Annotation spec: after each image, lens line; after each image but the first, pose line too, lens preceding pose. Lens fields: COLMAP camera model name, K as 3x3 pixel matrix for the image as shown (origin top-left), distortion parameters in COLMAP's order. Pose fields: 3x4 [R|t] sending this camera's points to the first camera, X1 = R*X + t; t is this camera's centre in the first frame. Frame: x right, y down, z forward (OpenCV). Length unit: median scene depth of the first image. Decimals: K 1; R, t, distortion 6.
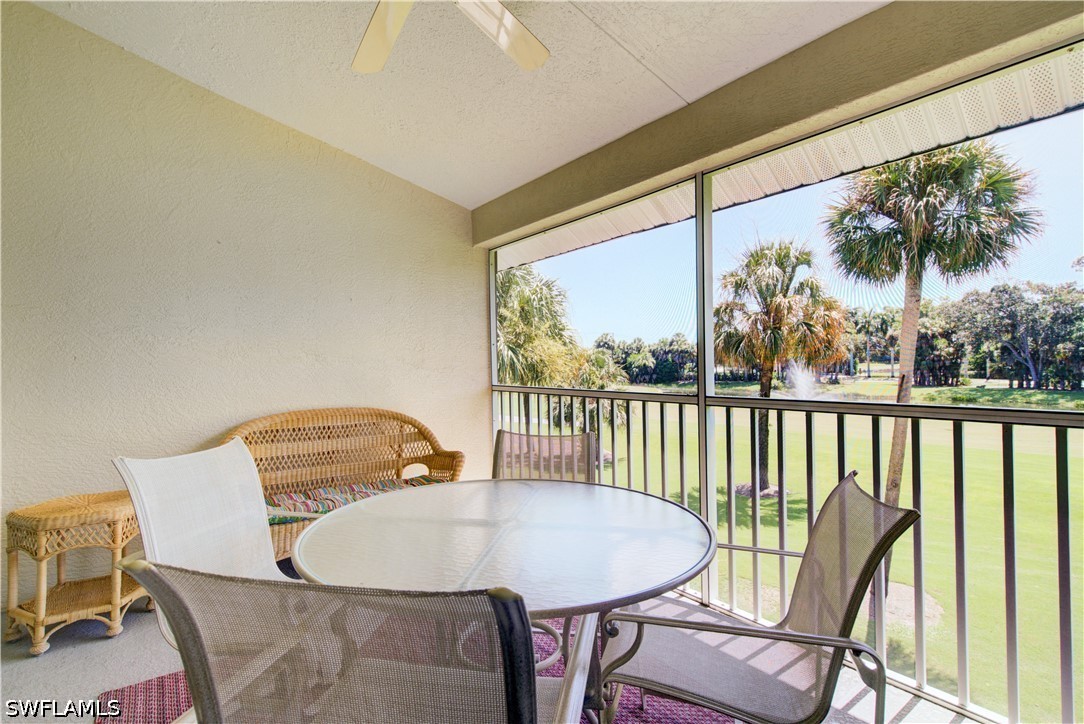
lens RADIAL K [[505.5, 0, 542.0], [0, 505.5, 362.0], [0, 0, 1]] dist [0.006522, -0.005477]
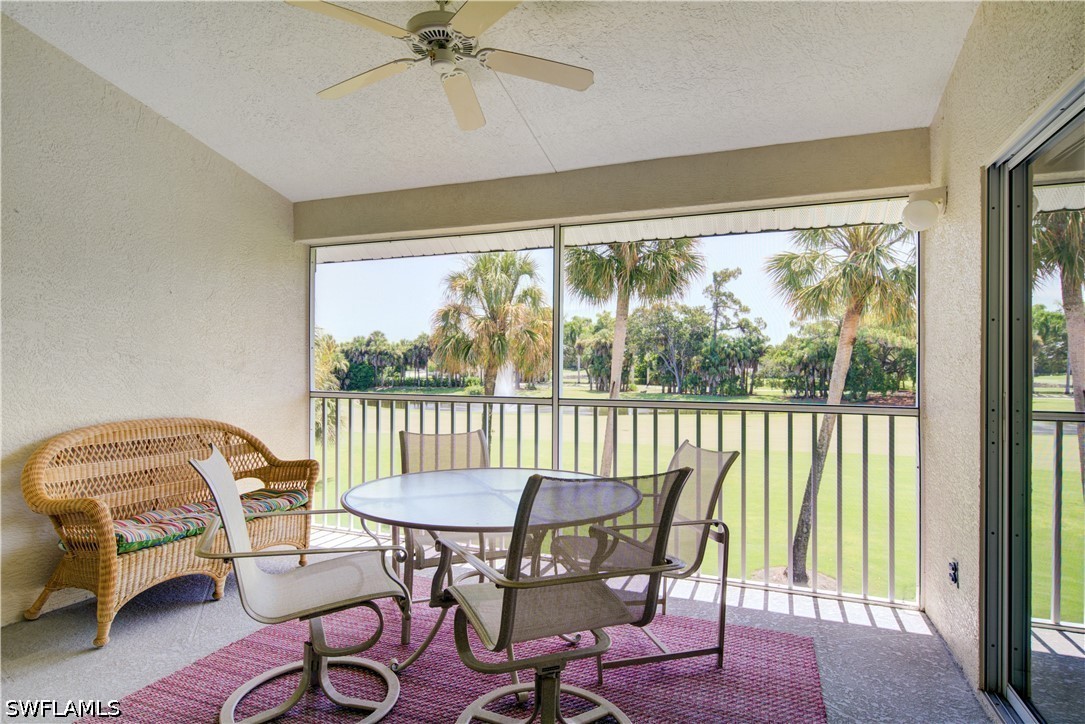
lens RADIAL K [[590.7, 0, 542.5], [0, 590.7, 362.0], [0, 0, 1]] dist [0.003122, 0.000632]
pose [[0.851786, 0.021997, 0.523427, -0.310024], [-0.019475, 0.999757, -0.010322, -0.005801], [-0.523527, -0.001402, 0.852008, -0.159697]]
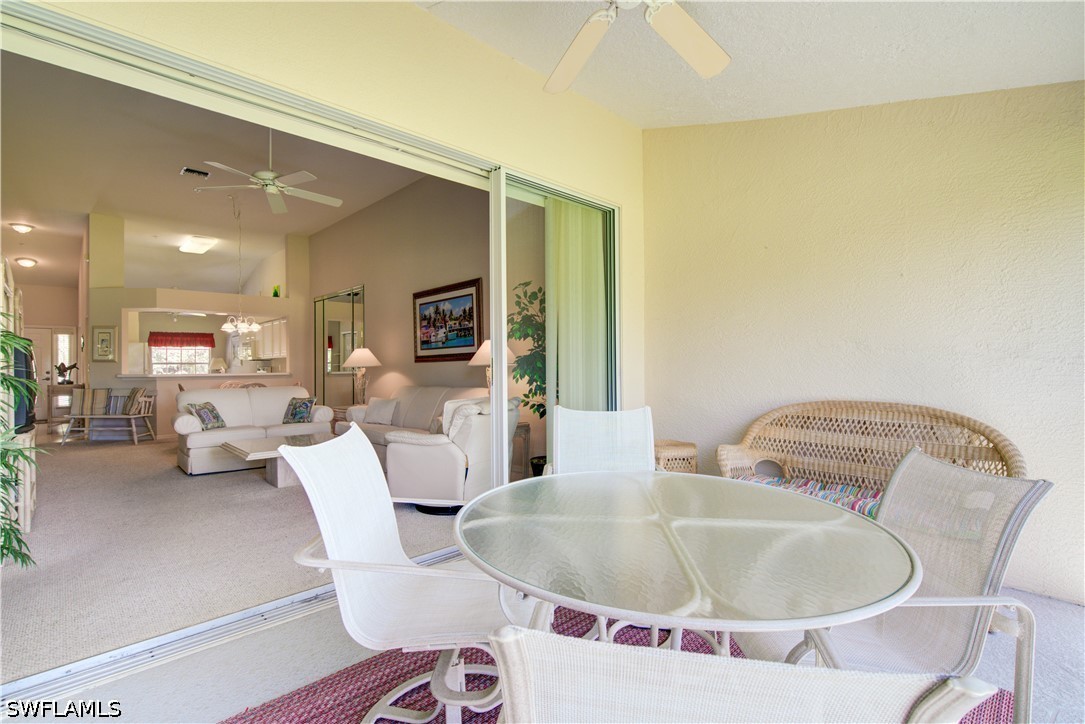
lens RADIAL K [[506.0, 0, 542.5], [0, 506.0, 362.0], [0, 0, 1]] dist [0.006522, -0.005477]
pose [[0.122594, 0.010554, -0.992401, 0.329266], [0.012035, 0.999854, 0.012120, 0.002954], [0.992384, -0.013430, 0.122449, 0.260264]]
